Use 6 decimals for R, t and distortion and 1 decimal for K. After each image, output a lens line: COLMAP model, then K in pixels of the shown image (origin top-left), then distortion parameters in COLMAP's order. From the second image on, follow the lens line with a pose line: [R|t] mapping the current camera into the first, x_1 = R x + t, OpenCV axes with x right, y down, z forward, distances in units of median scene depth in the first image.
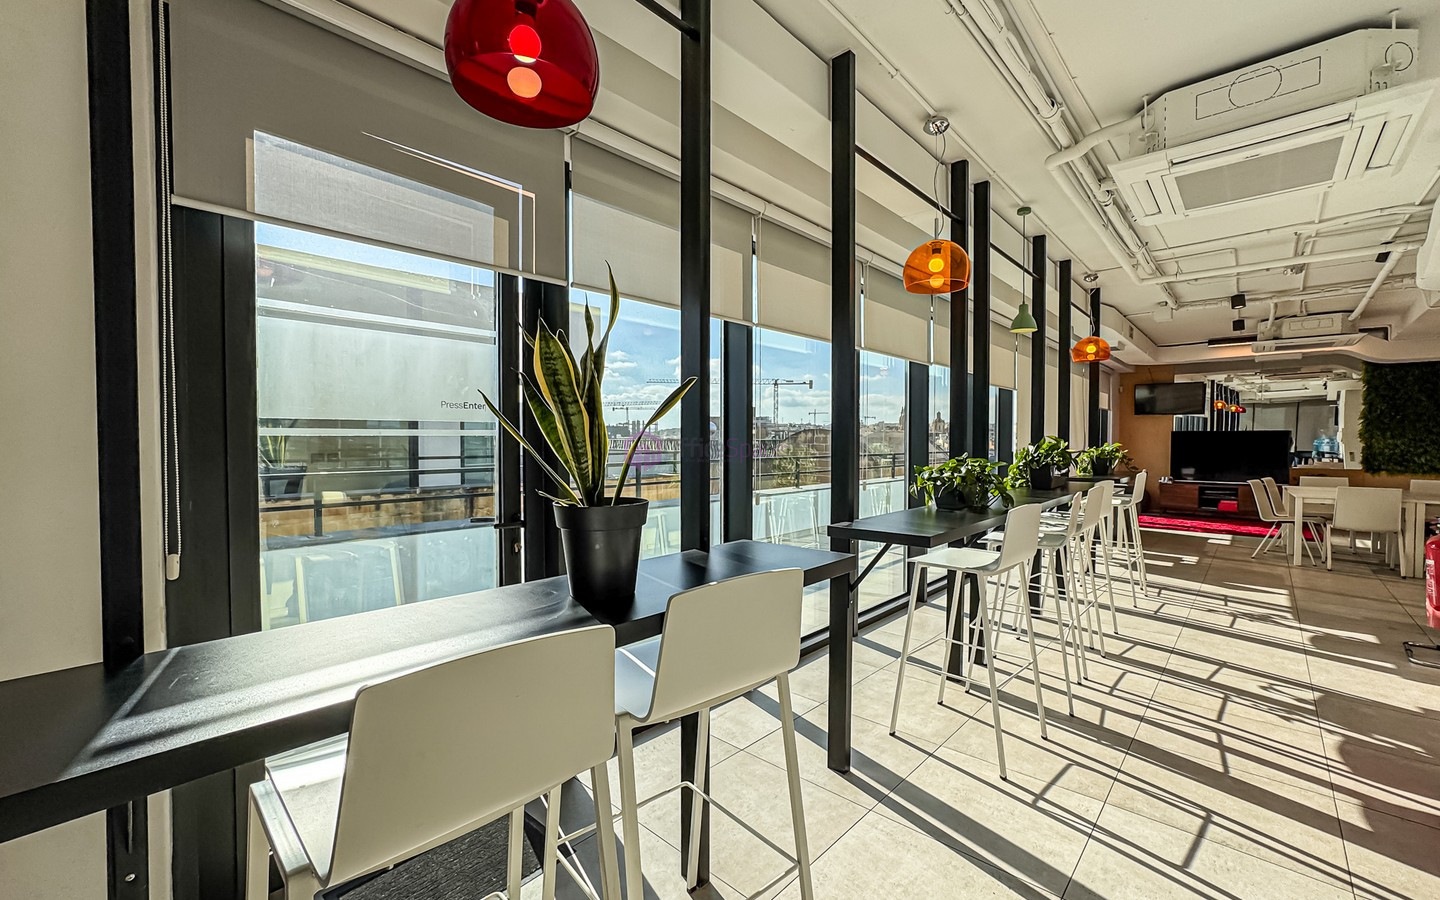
lens RADIAL K [[585.8, 0, 711.4], [0, 585.8, 452.8], [0, 0, 1]] dist [-0.022747, 0.010024]
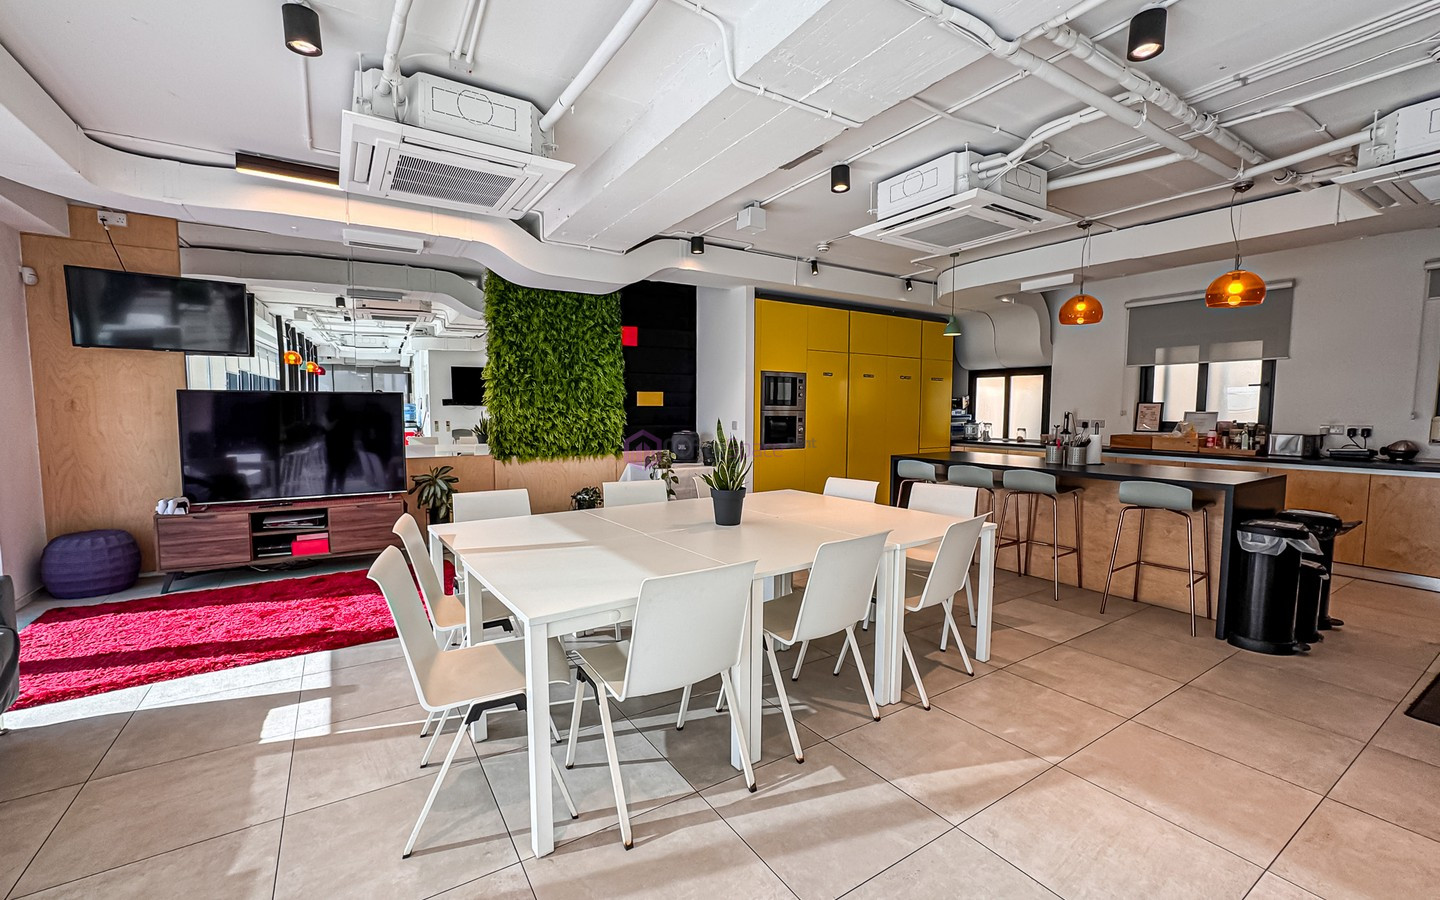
lens RADIAL K [[585.8, 0, 711.4], [0, 585.8, 452.8], [0, 0, 1]] dist [-0.022747, 0.010024]
pose [[0.235583, -0.069418, 0.969372, 0.493870], [0.017029, 0.997587, 0.067300, -0.012351], [-0.971705, 0.000653, 0.236197, 0.546871]]
